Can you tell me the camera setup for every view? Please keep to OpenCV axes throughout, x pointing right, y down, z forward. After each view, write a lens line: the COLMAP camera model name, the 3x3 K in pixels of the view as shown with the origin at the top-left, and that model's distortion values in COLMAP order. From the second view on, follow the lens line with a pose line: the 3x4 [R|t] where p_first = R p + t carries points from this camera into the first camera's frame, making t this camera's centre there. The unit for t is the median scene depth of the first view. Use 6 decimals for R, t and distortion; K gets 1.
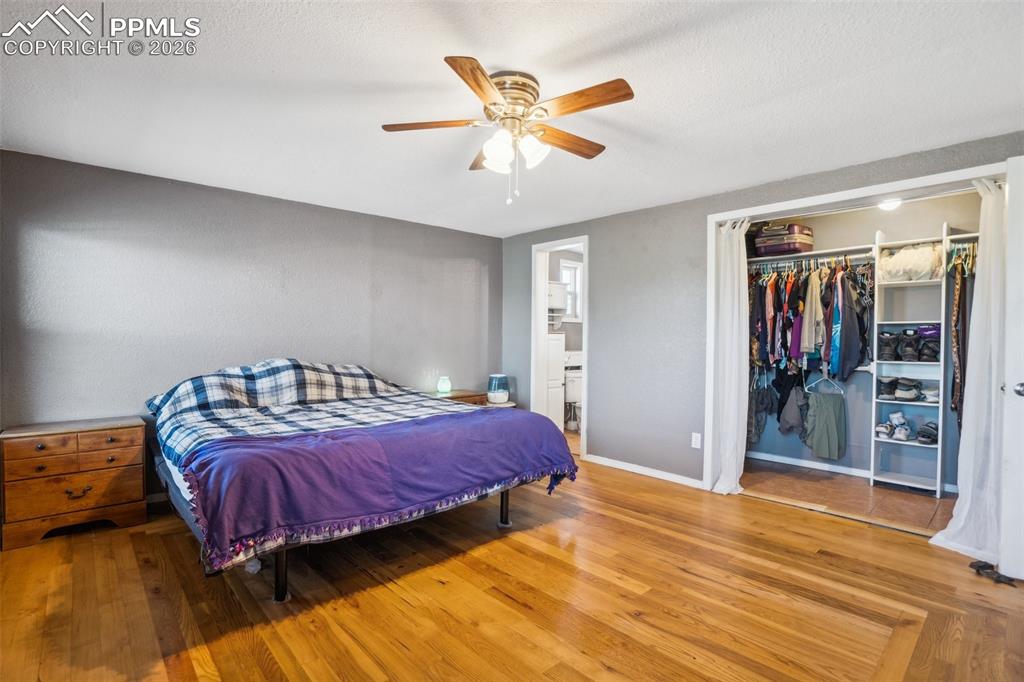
lens RADIAL K [[491.1, 0, 495.5], [0, 491.1, 338.4], [0, 0, 1]] dist [-0.079699, 0.032870]
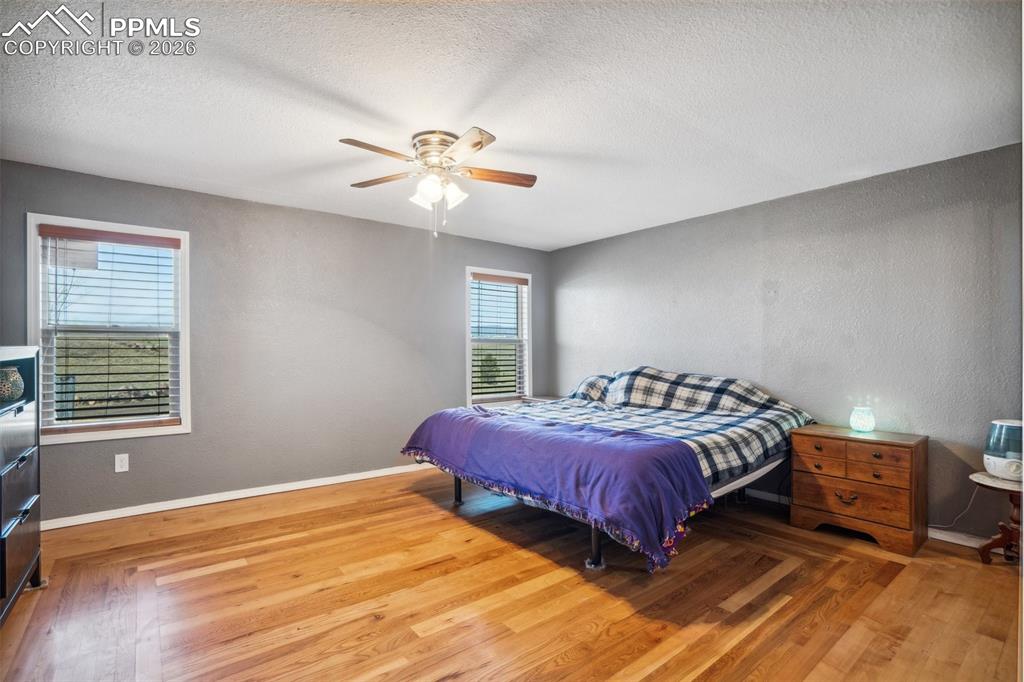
lens RADIAL K [[473.1, 0, 499.2], [0, 473.1, 337.5], [0, 0, 1]] dist [-0.065258, 0.000366]
pose [[-0.075708, -0.031971, -0.996617, 1.061000], [-0.007843, 0.999474, -0.031466, 0.016298], [0.997099, 0.005435, -0.075919, 1.116011]]
